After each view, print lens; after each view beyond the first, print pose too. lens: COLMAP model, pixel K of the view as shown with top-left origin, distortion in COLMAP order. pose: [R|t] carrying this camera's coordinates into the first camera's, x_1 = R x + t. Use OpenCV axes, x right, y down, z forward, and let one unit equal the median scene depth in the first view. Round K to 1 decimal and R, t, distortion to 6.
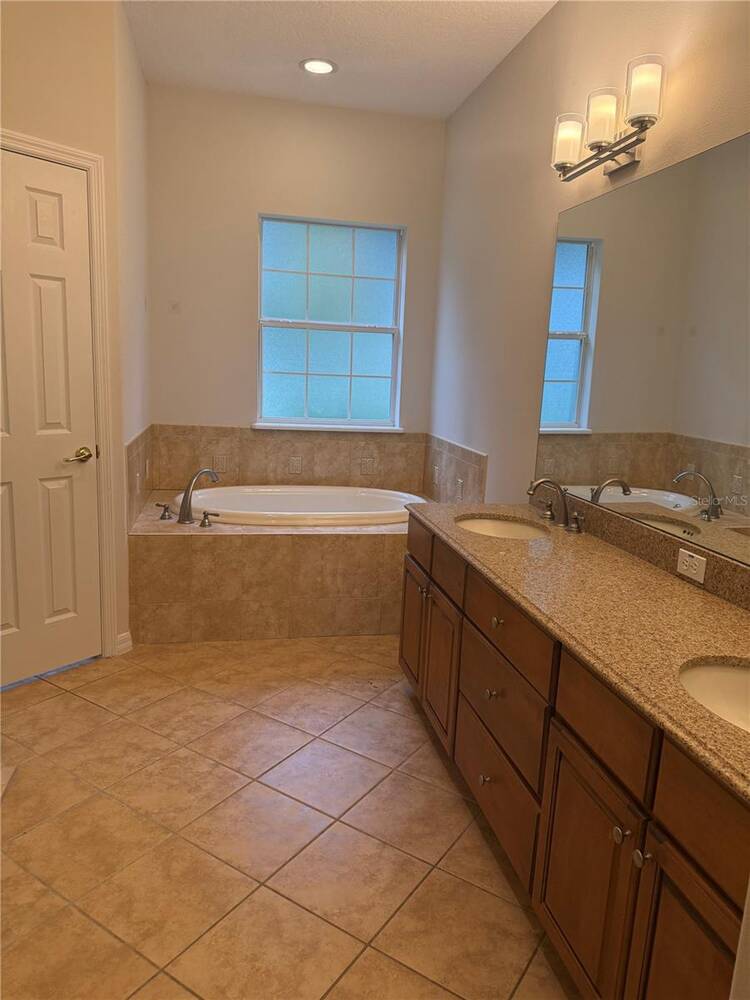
lens RADIAL K [[713.1, 0, 375.0], [0, 713.1, 500.0], [0, 0, 1]] dist [0.083204, -0.090125]
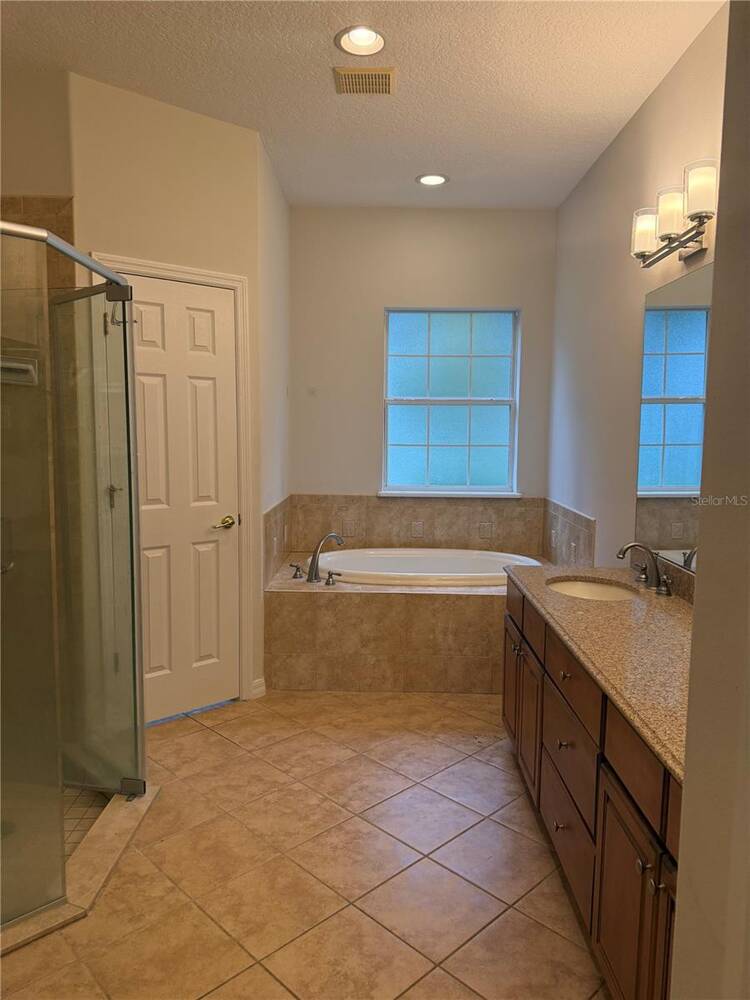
lens RADIAL K [[713.1, 0, 375.0], [0, 713.1, 500.0], [0, 0, 1]] dist [0.083204, -0.090125]
pose [[0.977644, -0.012079, -0.209921, 0.085483], [-0.006523, 0.996126, -0.087694, 0.002432], [0.210167, 0.087103, 0.973778, -0.099027]]
